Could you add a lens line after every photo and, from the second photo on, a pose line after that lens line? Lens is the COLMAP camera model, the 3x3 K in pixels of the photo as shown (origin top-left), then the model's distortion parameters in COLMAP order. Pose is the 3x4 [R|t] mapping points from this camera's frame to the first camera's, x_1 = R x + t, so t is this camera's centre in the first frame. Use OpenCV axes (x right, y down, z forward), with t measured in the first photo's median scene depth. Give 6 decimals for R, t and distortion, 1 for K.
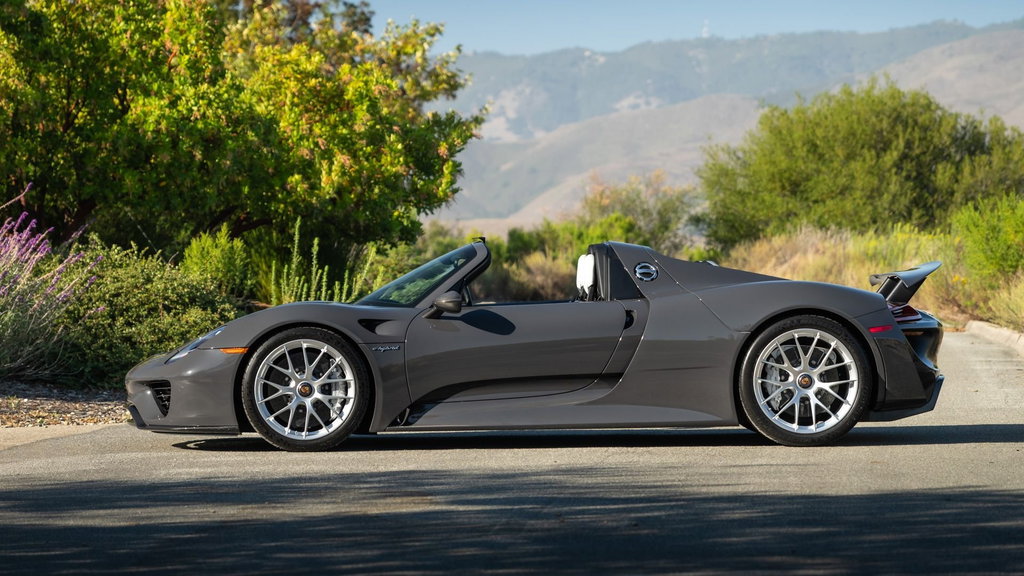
lens RADIAL K [[4483.1, 0, 512.5], [0, 4483.1, 288.1], [0, 0, 1]] dist [0.184351, -9.672766]
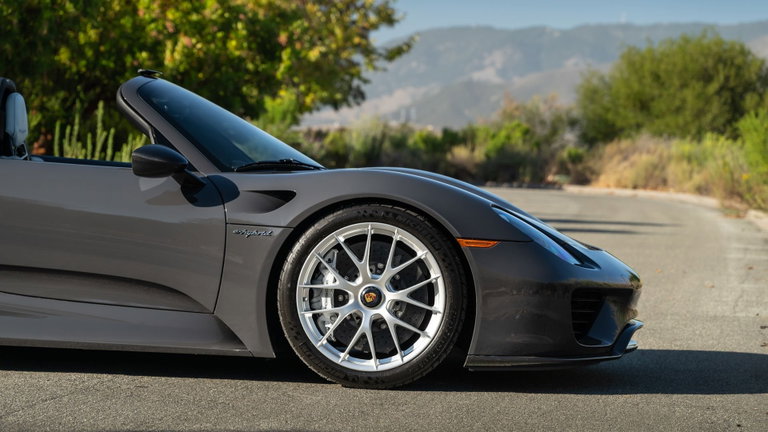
lens RADIAL K [[2648.7, 0, 384.6], [0, 2648.7, 215.9], [0, 0, 1]] dist [-0.085231, -3.011060]
pose [[0.997682, 0.046568, -0.049622, 0.026137], [-0.045775, 0.998807, 0.016990, 0.000902], [0.050354, -0.014679, 0.998624, 0.189466]]
